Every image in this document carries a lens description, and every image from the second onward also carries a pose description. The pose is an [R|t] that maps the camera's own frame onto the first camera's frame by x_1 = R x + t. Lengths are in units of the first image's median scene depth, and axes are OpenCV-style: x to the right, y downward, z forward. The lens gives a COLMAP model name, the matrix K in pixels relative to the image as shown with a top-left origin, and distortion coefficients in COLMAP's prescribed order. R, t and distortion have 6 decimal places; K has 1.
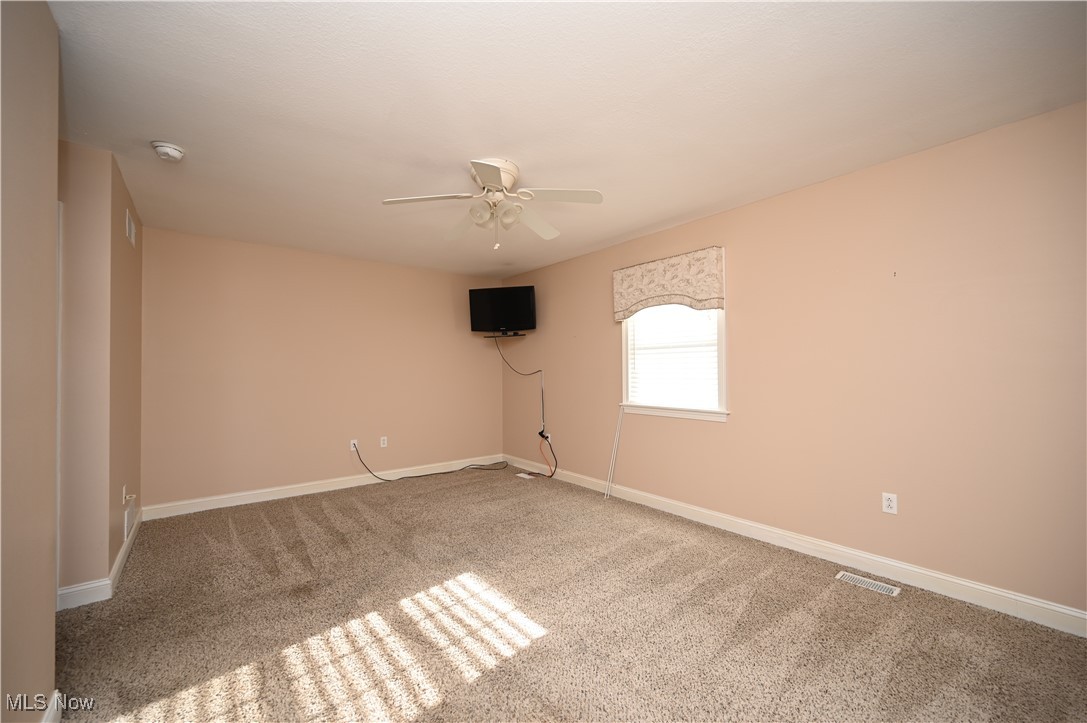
lens RADIAL K [[427.0, 0, 542.1], [0, 427.0, 366.6], [0, 0, 1]] dist [0.003933, 0.000275]
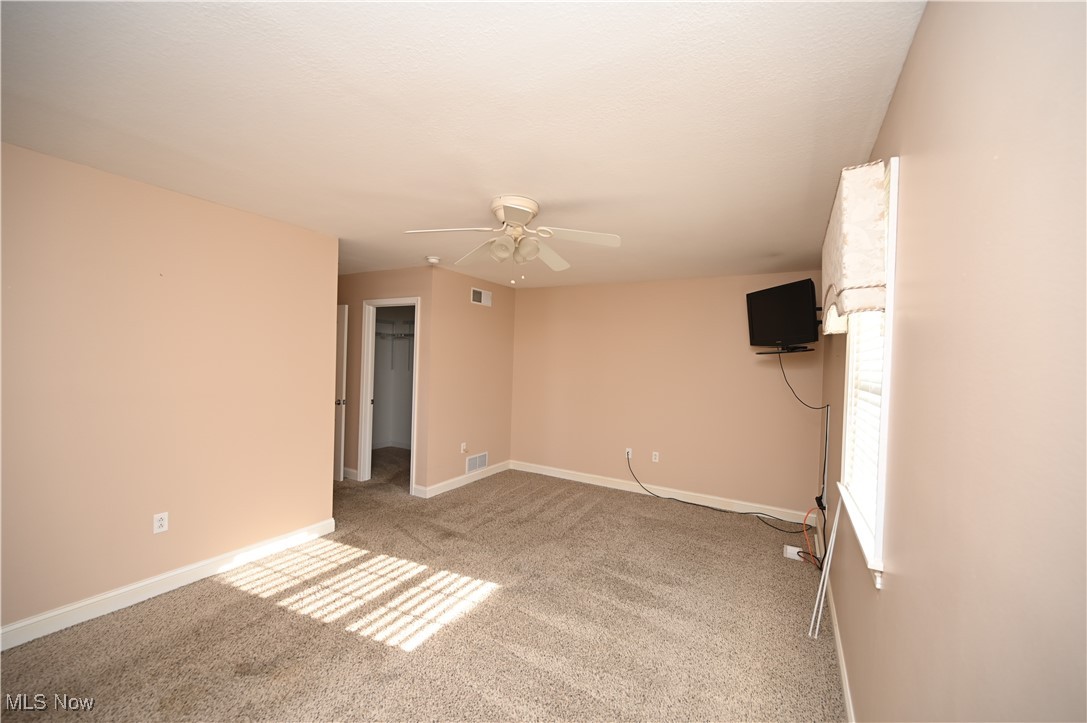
lens RADIAL K [[427.0, 0, 544.7], [0, 427.0, 357.3], [0, 0, 1]] dist [0.003933, 0.000275]
pose [[0.375682, 0.014765, -0.926631, 0.950309], [-0.029116, 0.999568, 0.004123, -0.114459], [0.926291, 0.025431, 0.375950, 0.748613]]
